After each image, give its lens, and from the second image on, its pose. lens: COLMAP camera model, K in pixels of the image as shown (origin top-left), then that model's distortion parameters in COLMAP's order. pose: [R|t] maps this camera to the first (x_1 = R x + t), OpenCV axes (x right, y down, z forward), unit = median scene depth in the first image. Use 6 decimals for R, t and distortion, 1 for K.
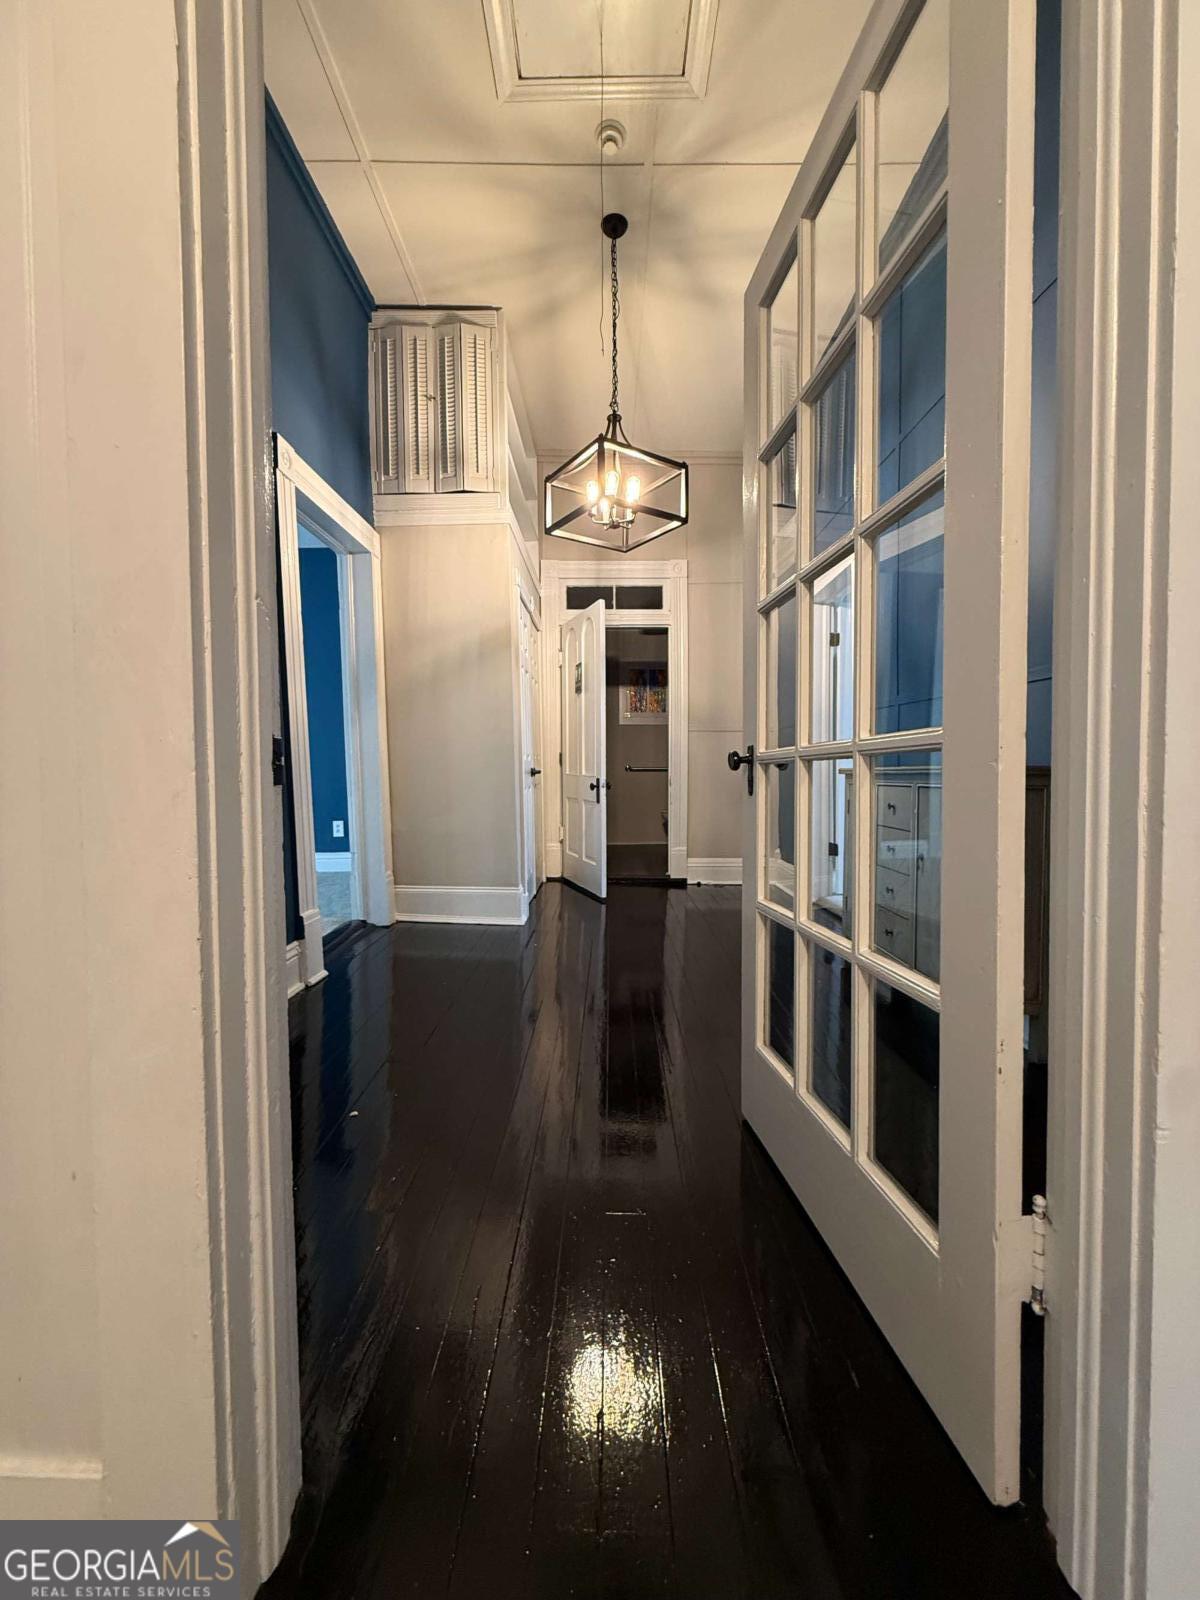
lens RADIAL K [[640.1, 0, 600.0], [0, 640.1, 799.1], [0, 0, 1]] dist [-0.002911, 0.000197]
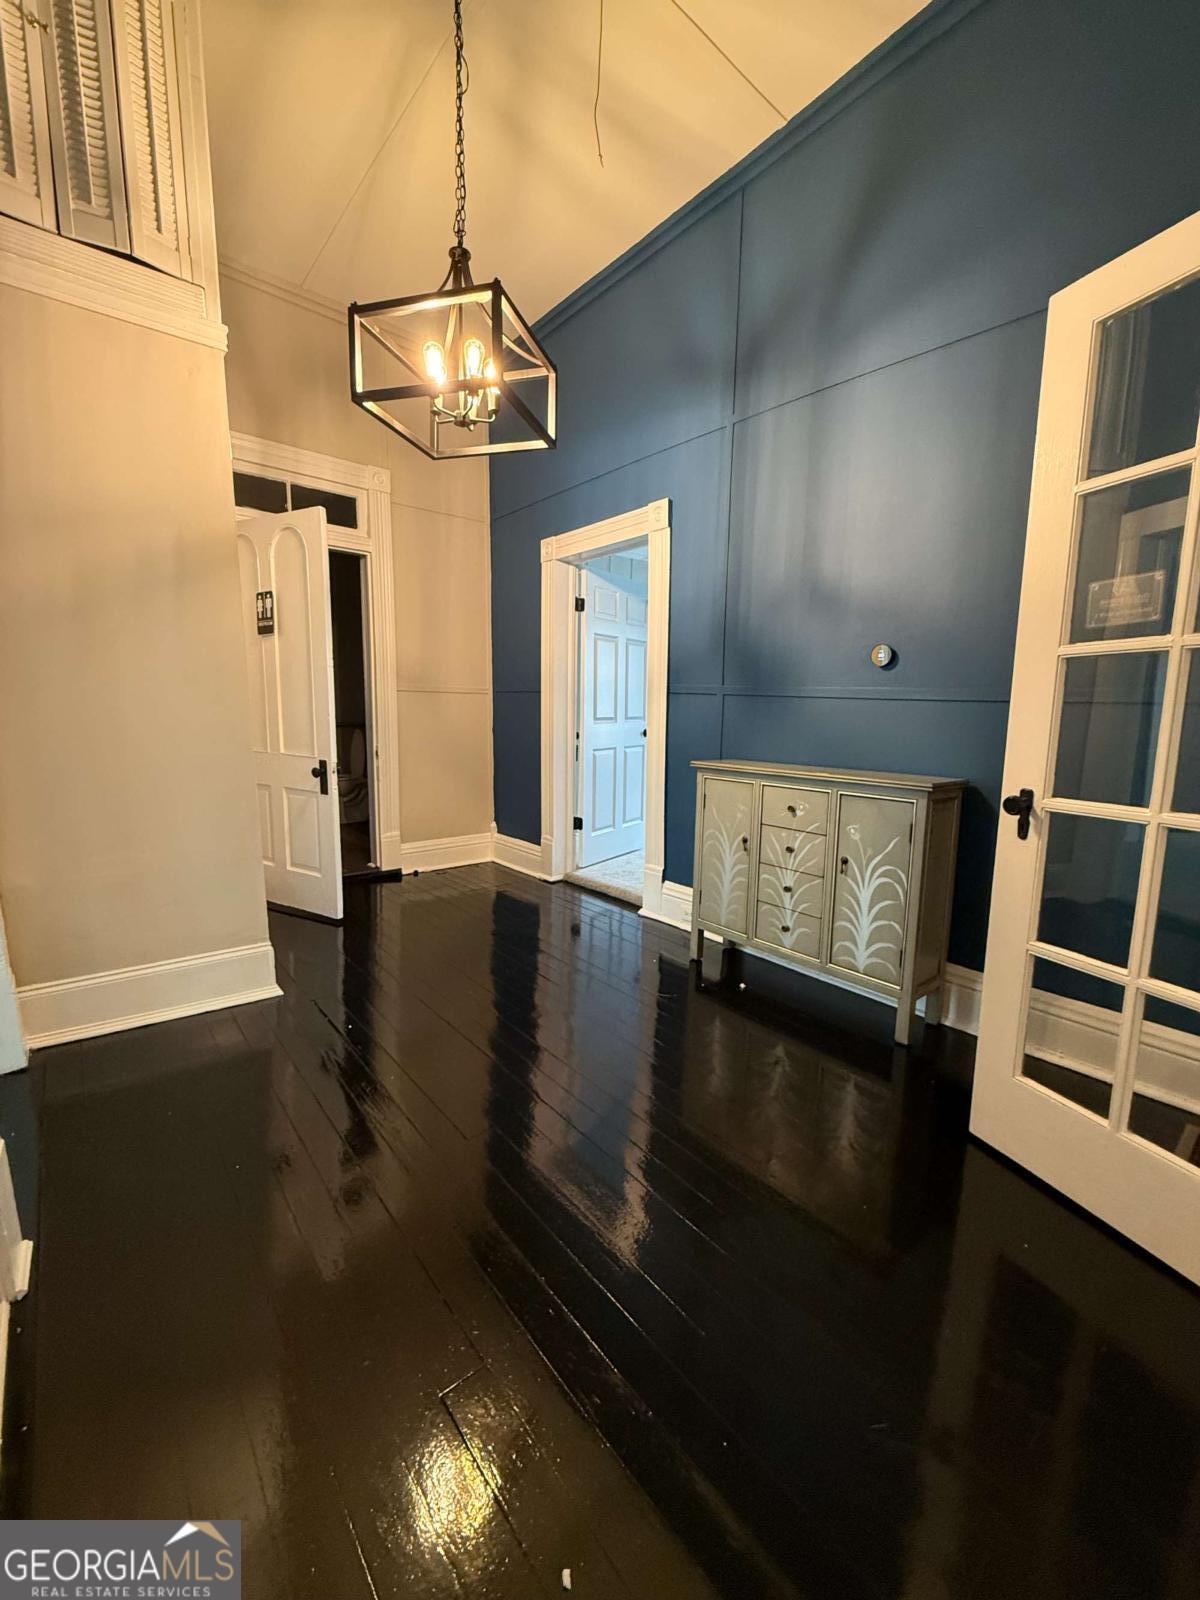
lens RADIAL K [[640.1, 0, 602.8], [0, 640.1, 800.2], [0, 0, 1]] dist [-0.002911, 0.000197]
pose [[0.751650, -0.081350, 0.654527, -0.244081], [0.010434, 0.993707, 0.111523, -0.065724], [-0.659480, -0.076997, 0.747768, 0.240601]]
